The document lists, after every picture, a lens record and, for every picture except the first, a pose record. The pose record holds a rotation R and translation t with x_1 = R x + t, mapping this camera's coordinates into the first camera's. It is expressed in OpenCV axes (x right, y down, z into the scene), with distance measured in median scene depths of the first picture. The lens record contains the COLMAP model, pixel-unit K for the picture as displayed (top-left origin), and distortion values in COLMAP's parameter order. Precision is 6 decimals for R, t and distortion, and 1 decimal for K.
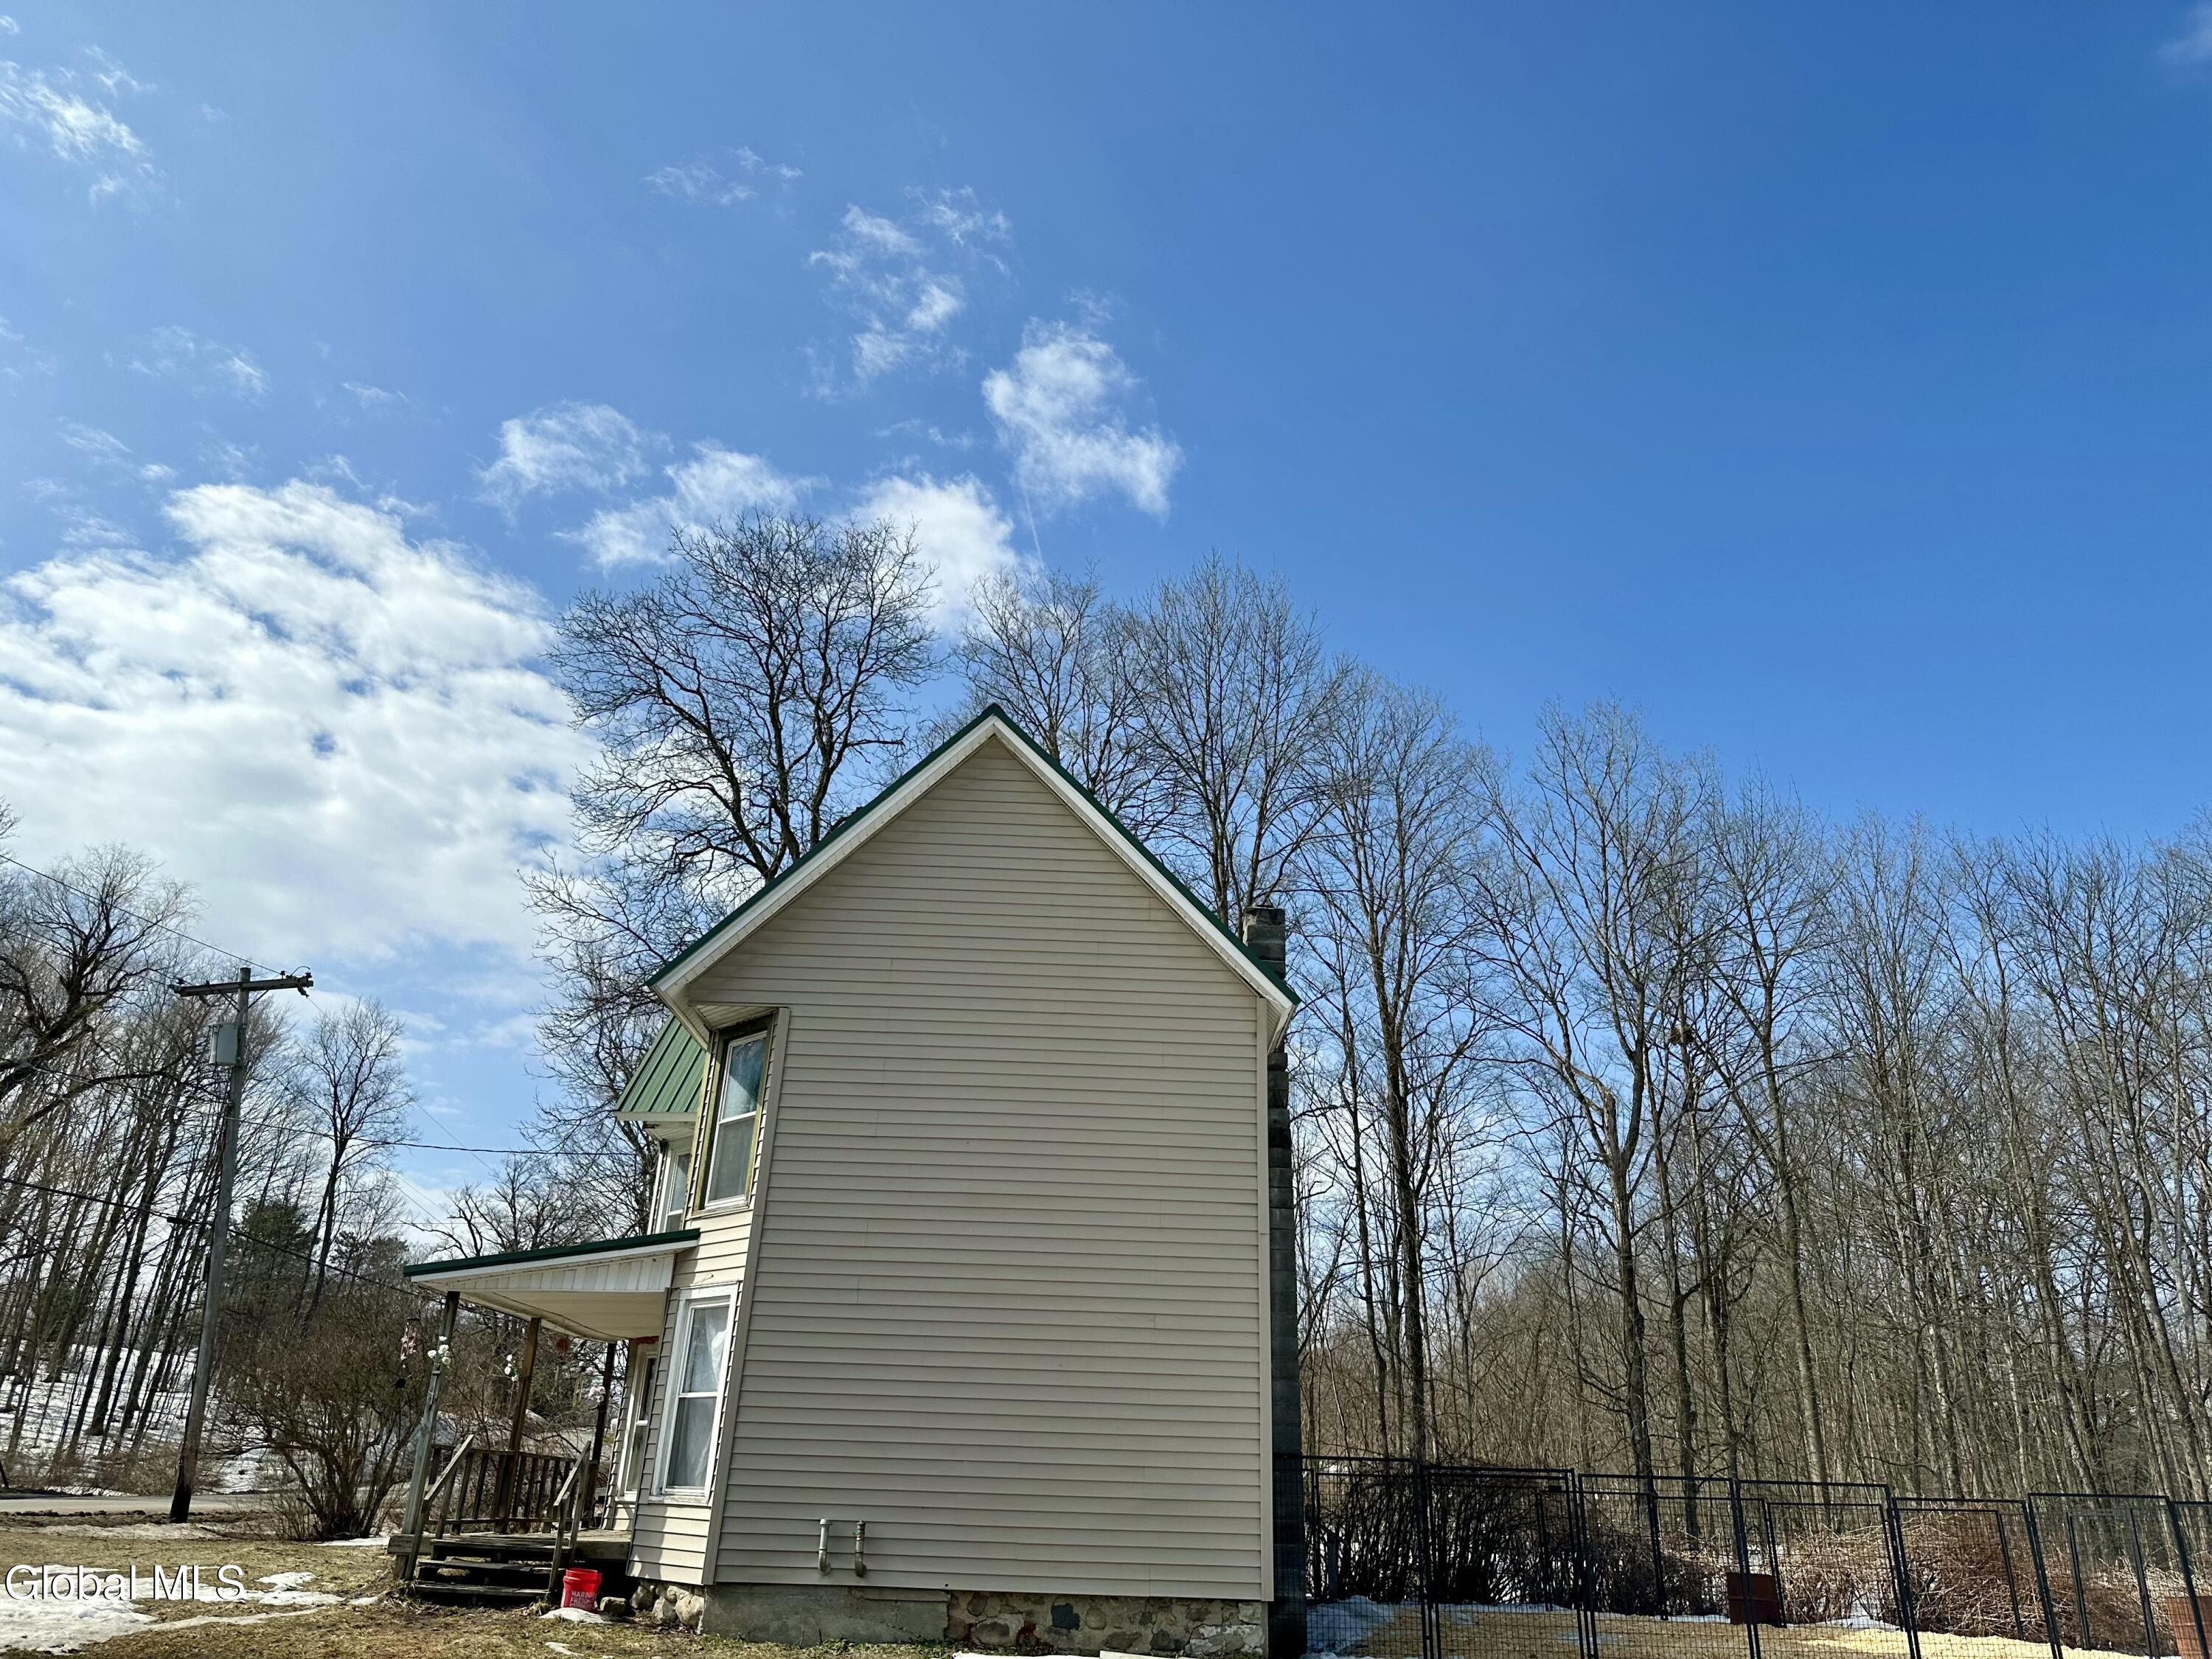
lens RADIAL K [[1554.4, 0, 1108.3], [0, 1554.4, 825.5], [0, 0, 1]] dist [0.037270, -0.039268]
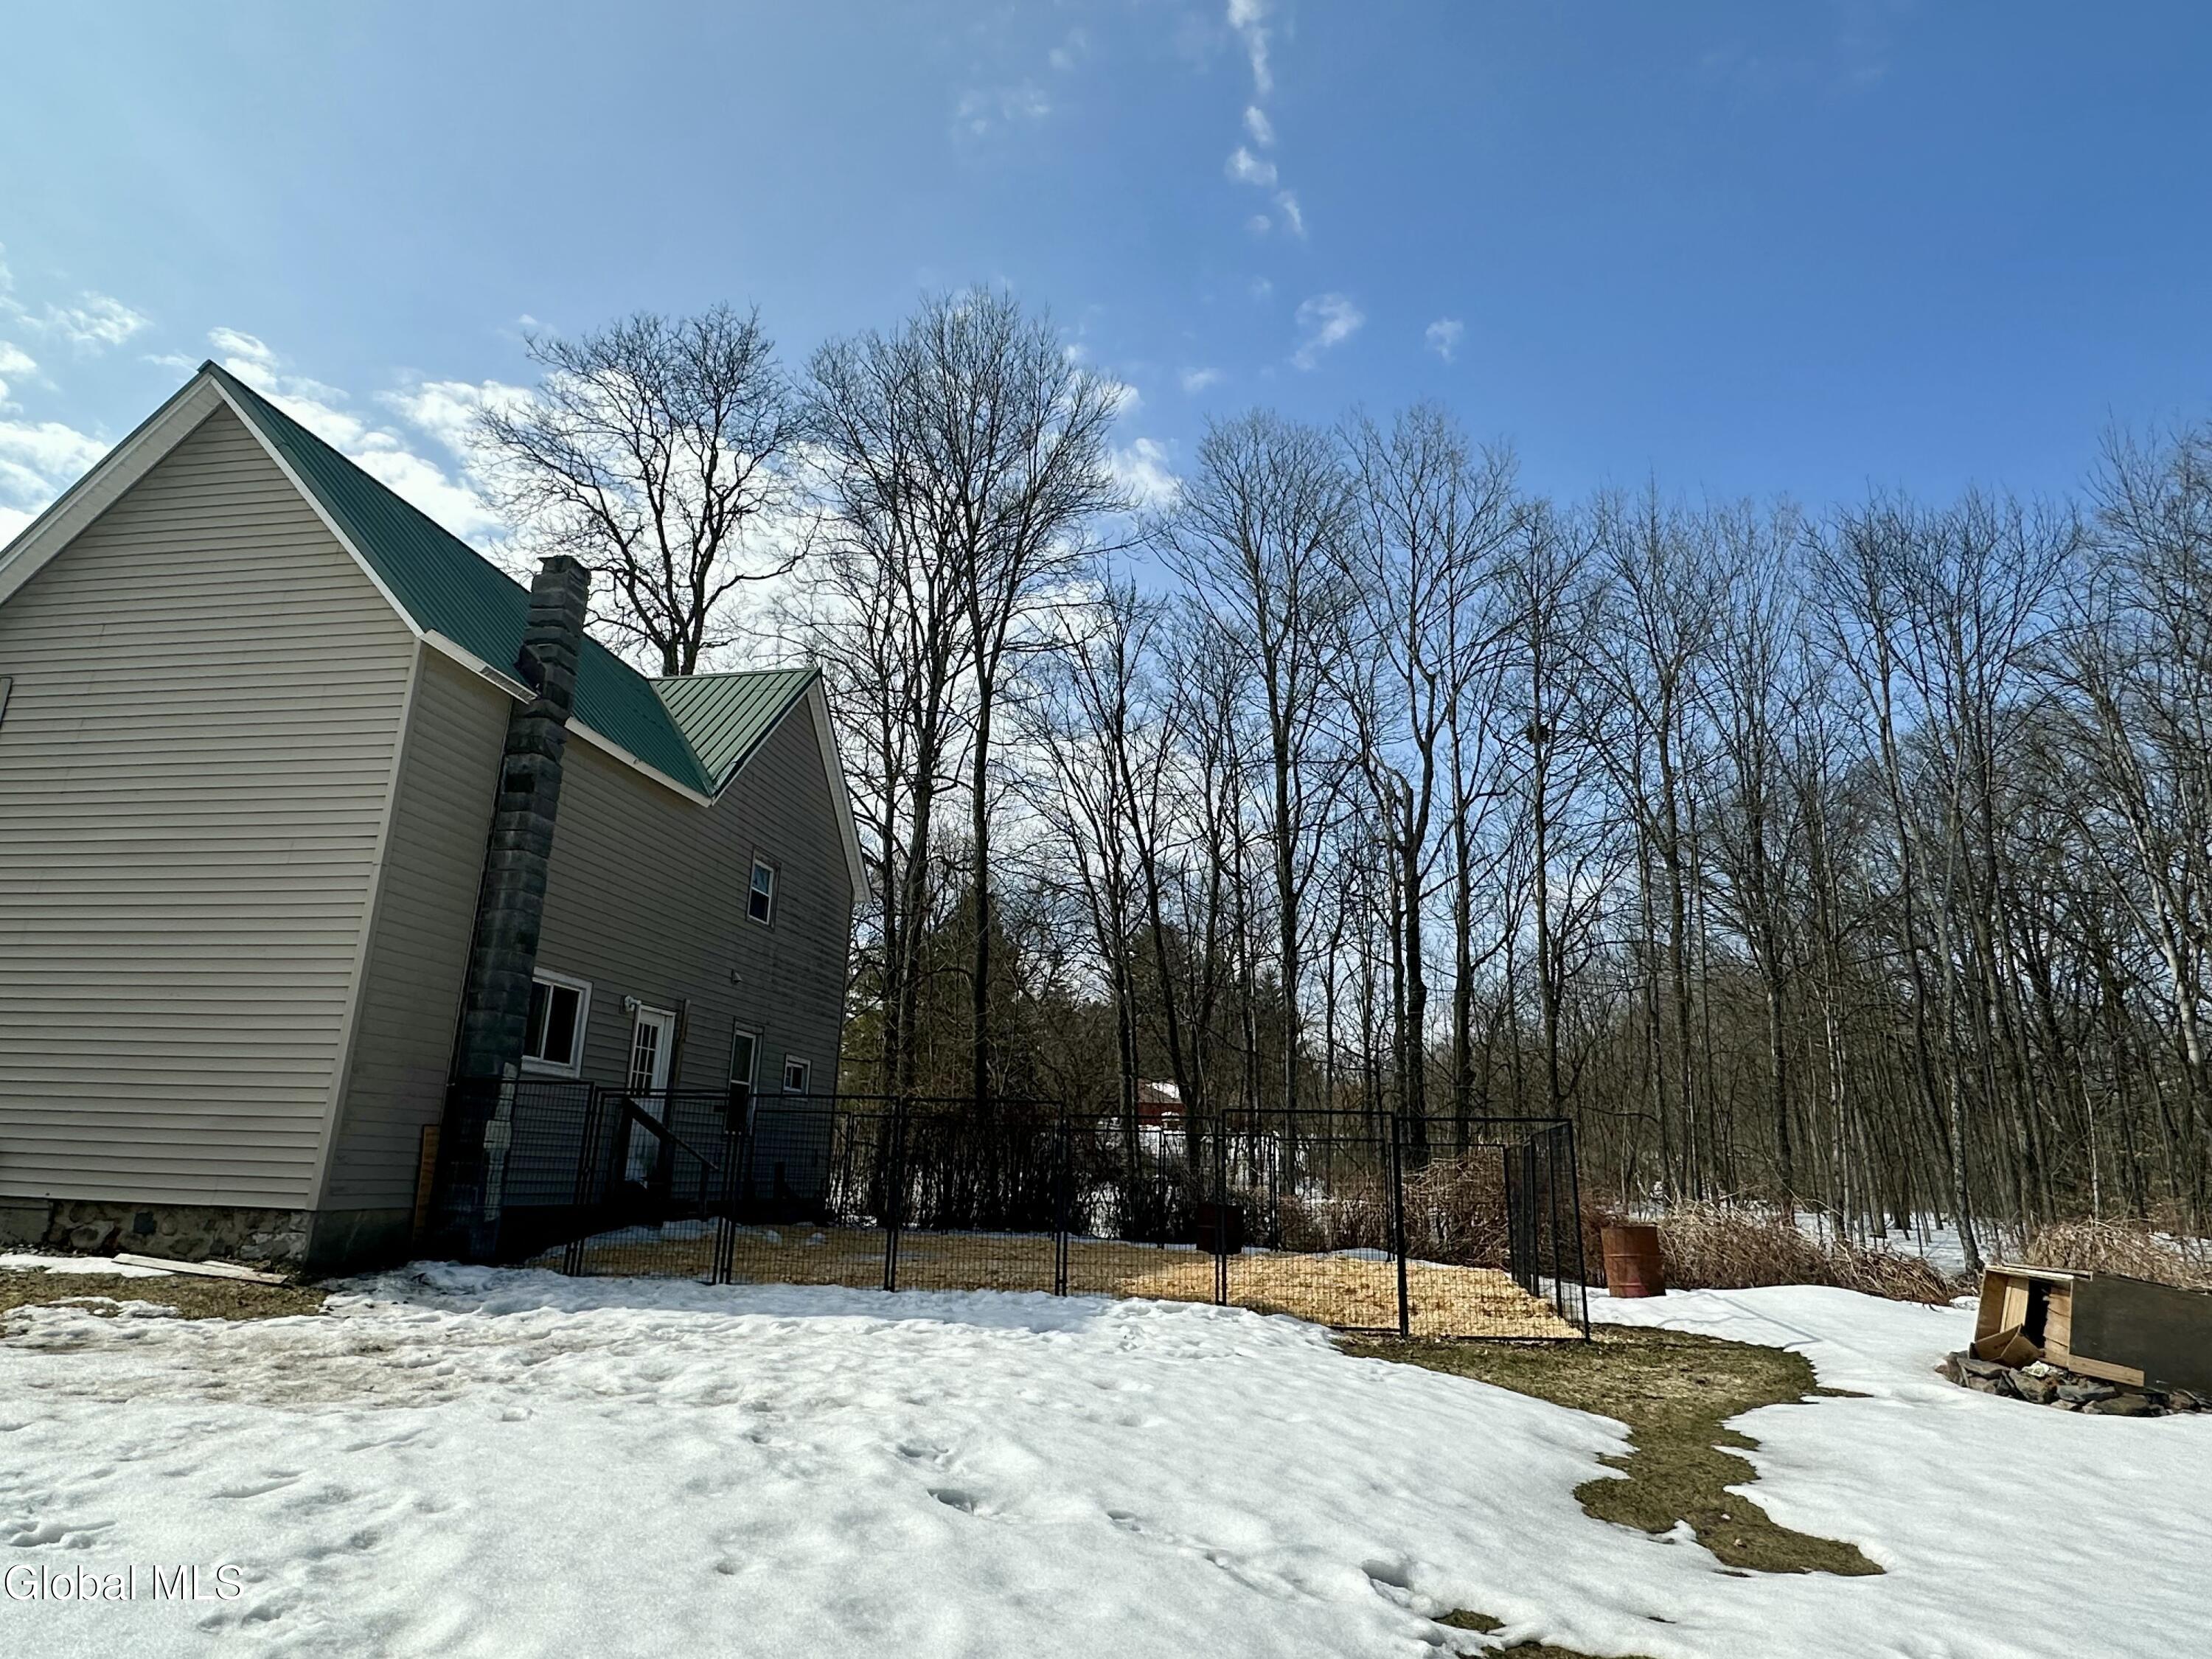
lens RADIAL K [[1296.1, 0, 1104.7], [0, 1296.1, 834.8], [0, 0, 1]] dist [-0.017230, -0.000615]
pose [[0.978761, -0.058809, -0.196388, 0.769089], [0.085563, 0.987729, 0.130653, 0.197582], [0.186295, -0.144682, 0.971783, 0.337371]]
